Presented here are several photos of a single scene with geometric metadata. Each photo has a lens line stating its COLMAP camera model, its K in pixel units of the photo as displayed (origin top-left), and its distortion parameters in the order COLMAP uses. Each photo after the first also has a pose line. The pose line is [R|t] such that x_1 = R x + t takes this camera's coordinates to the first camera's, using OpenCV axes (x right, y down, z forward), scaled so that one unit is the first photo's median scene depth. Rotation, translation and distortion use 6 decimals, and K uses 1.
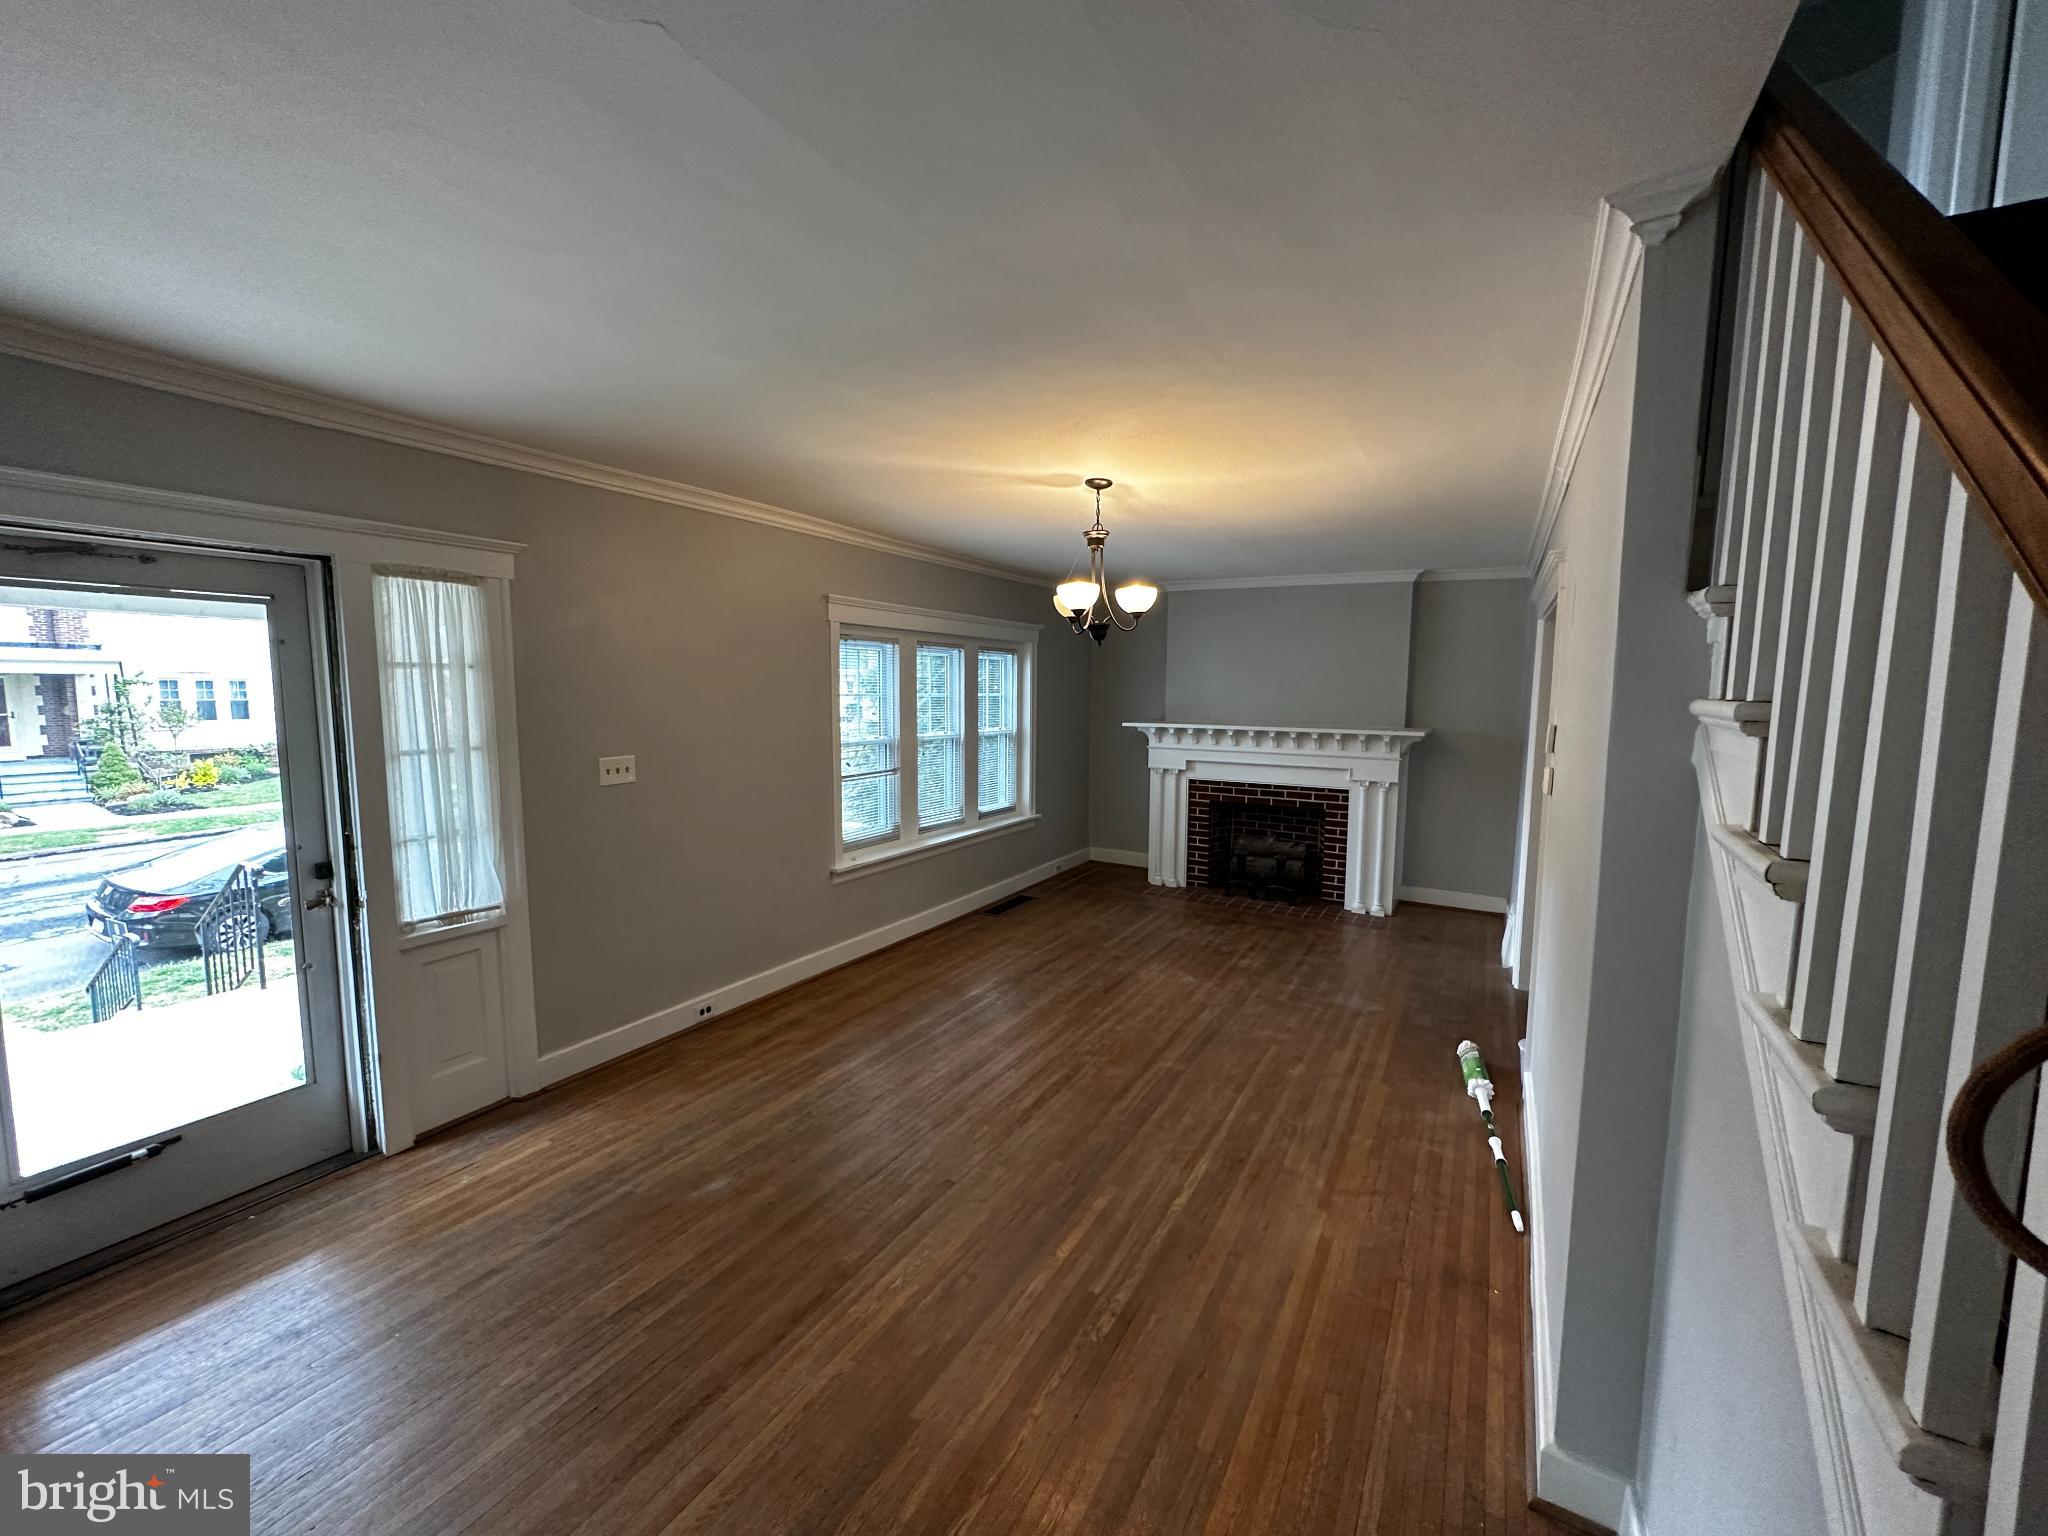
lens RADIAL K [[817.1, 0, 1017.5], [0, 817.1, 768.7], [0, 0, 1]] dist [-0.000346, -0.000181]
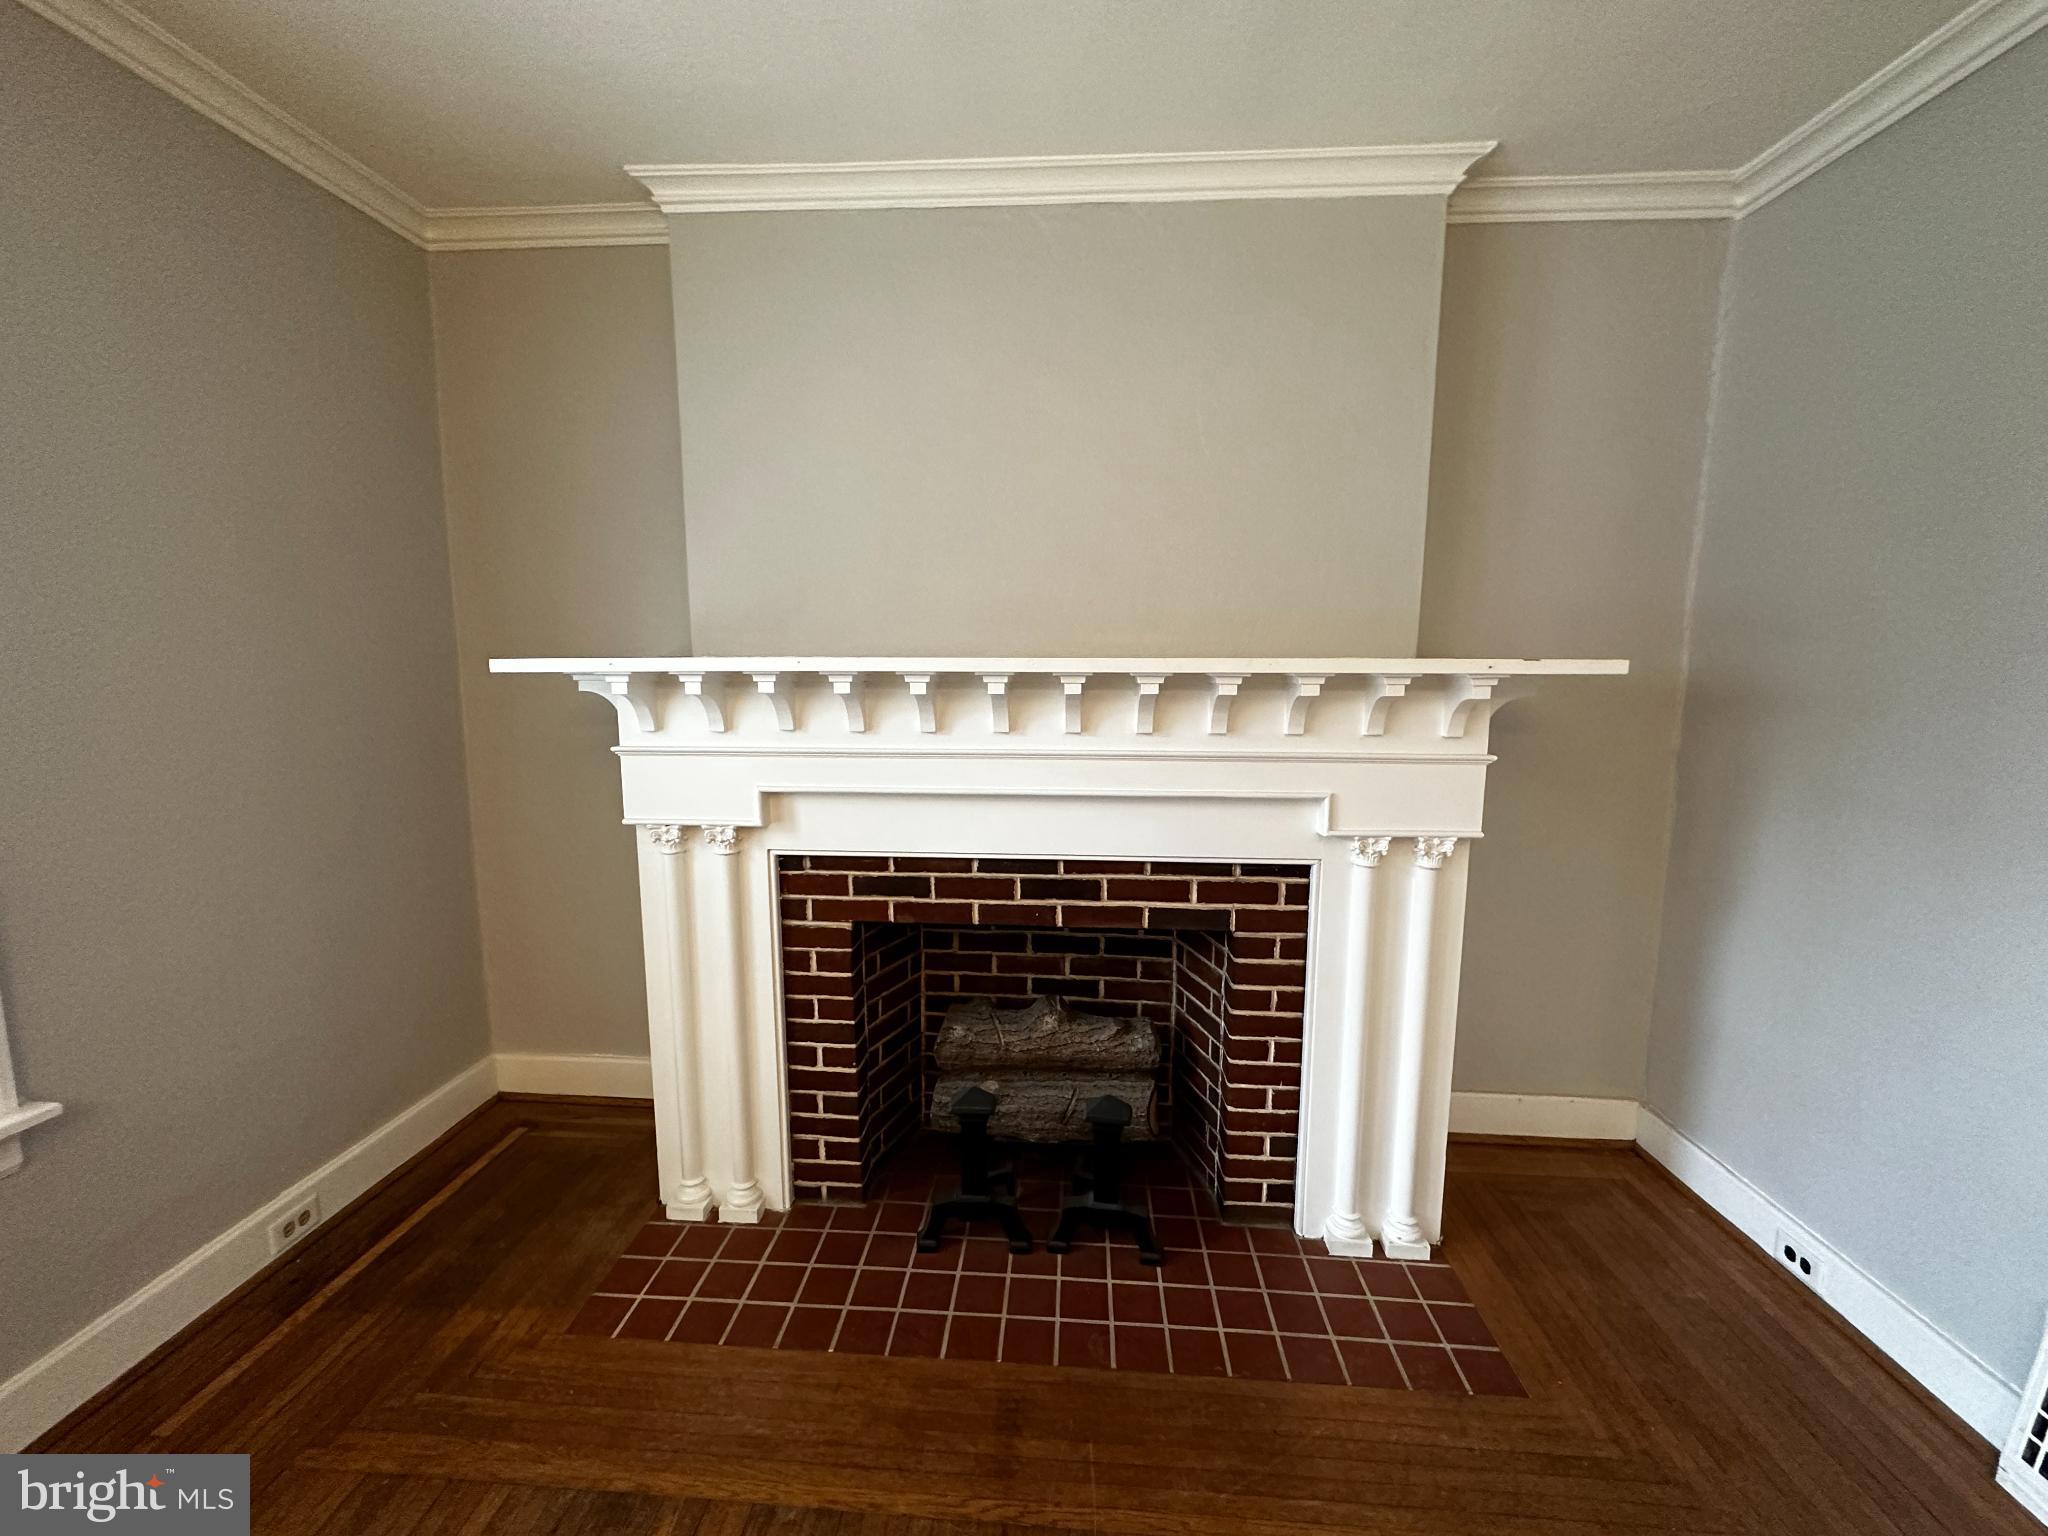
lens RADIAL K [[817.1, 0, 1019.8], [0, 817.1, 767.6], [0, 0, 1]] dist [-0.000346, -0.000181]
pose [[0.896955, -0.065617, 0.437226, 0.181811], [0.050945, 0.997677, 0.045216, -0.029043], [-0.439178, -0.018282, 0.898214, 0.786062]]
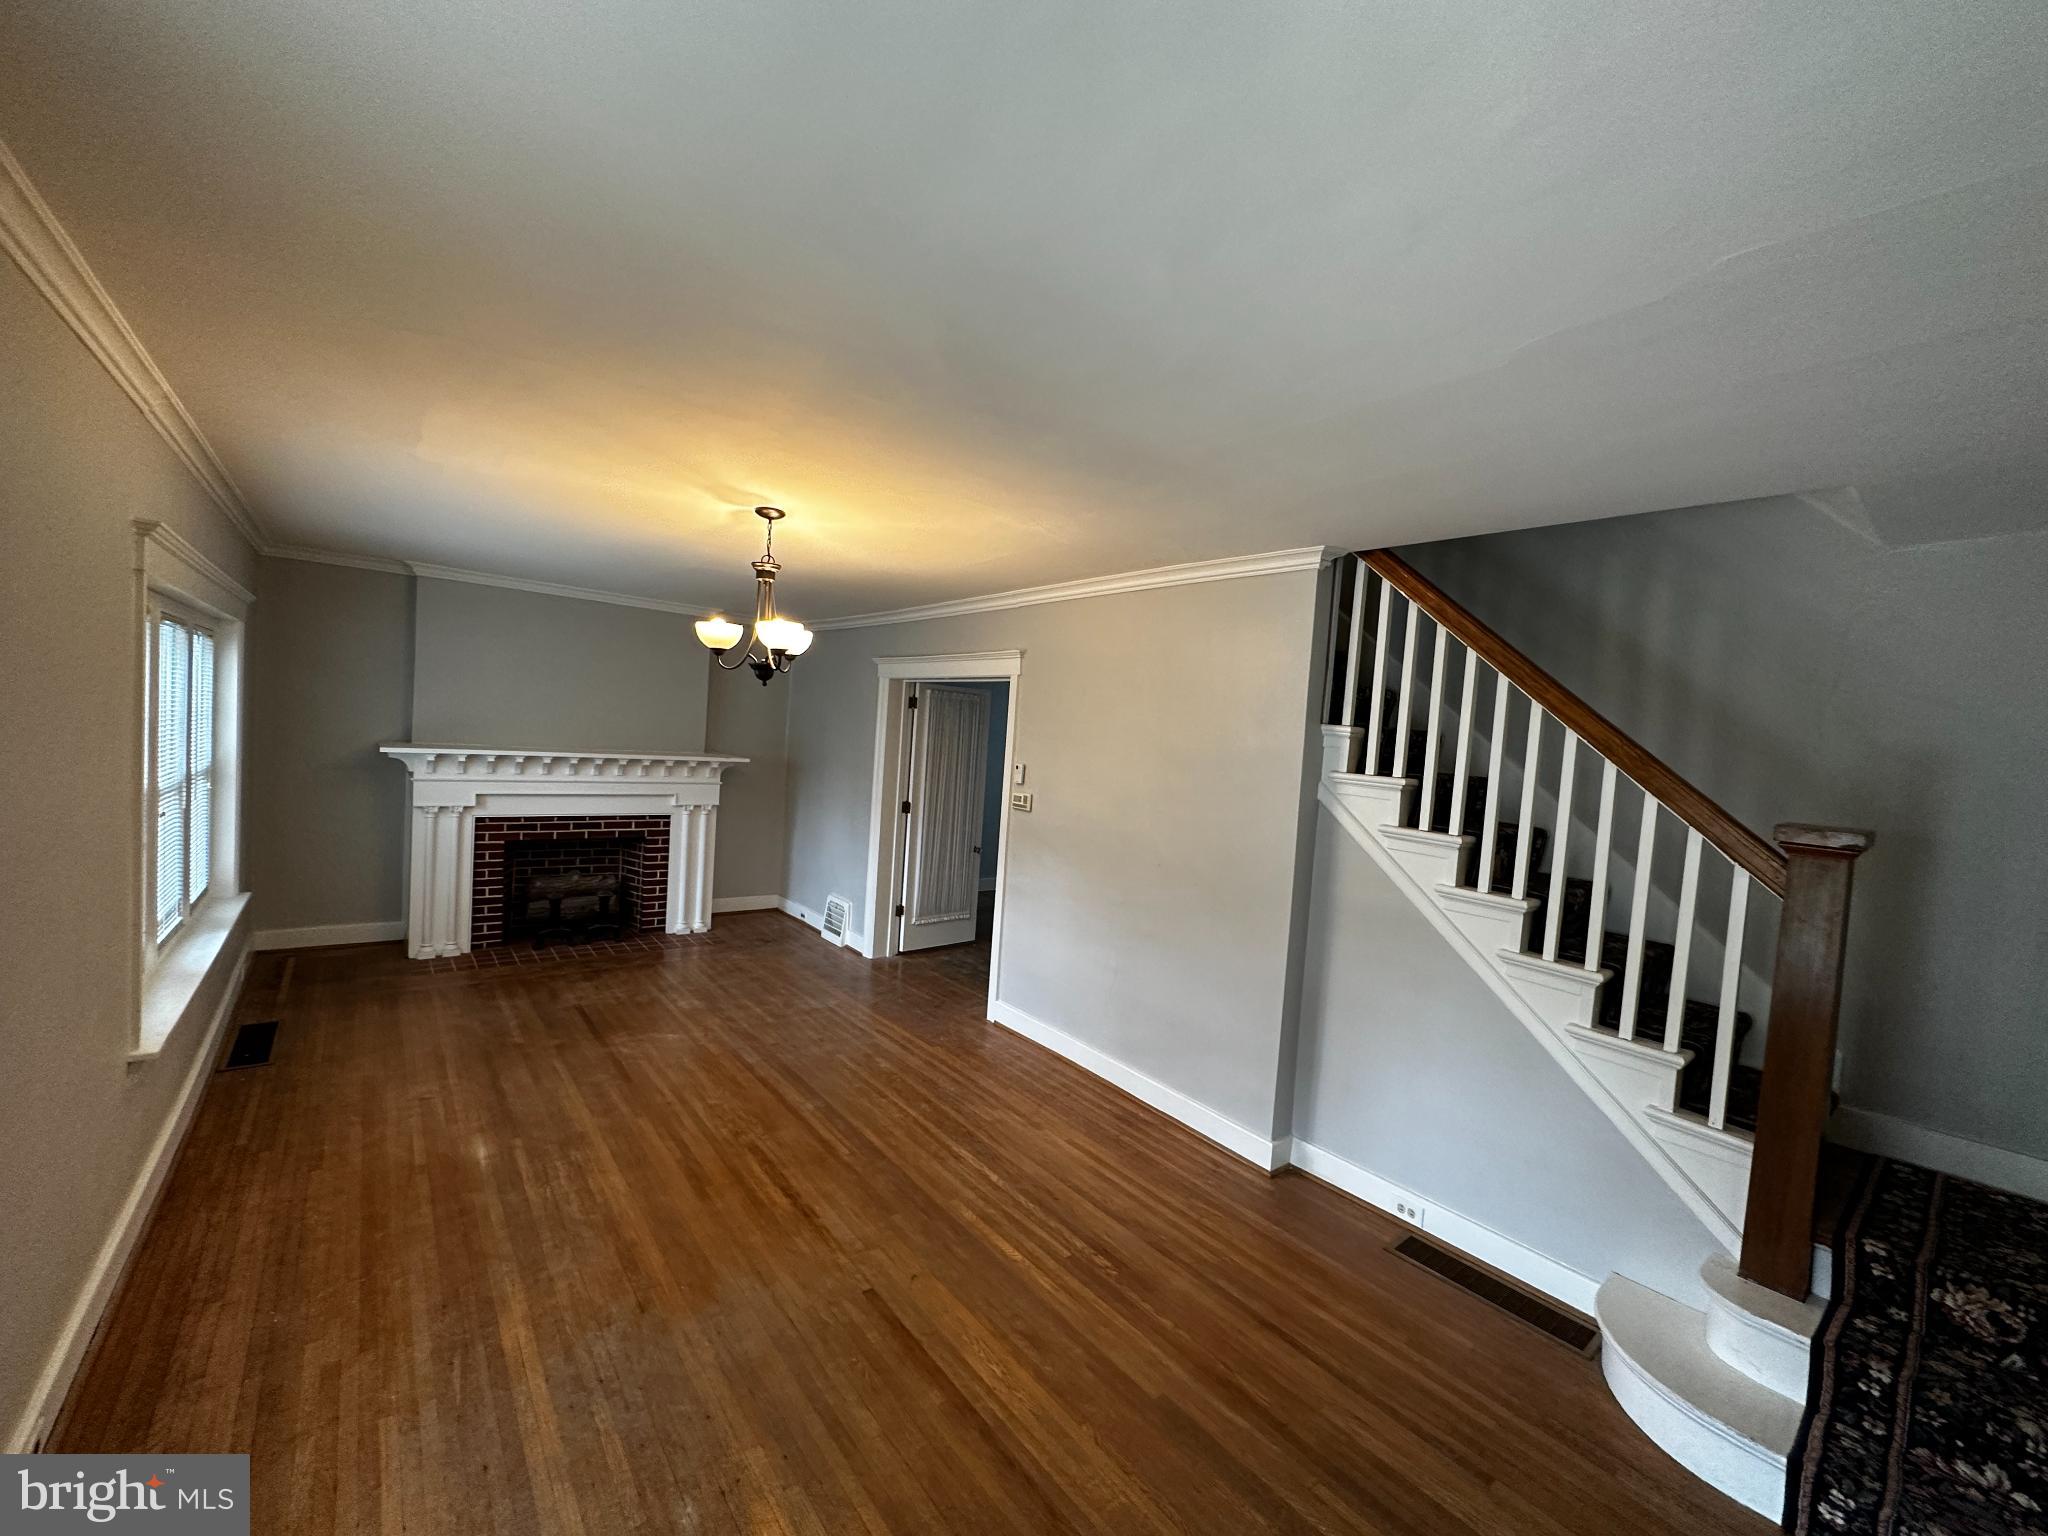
lens RADIAL K [[817.1, 0, 1026.5], [0, 817.1, 764.8], [0, 0, 1]] dist [-0.000346, -0.000181]
pose [[0.356002, -0.024833, 0.934155, -0.386654], [0.030154, 0.999432, 0.015077, -0.038621], [-0.933998, 0.022801, 0.356549, 0.227755]]
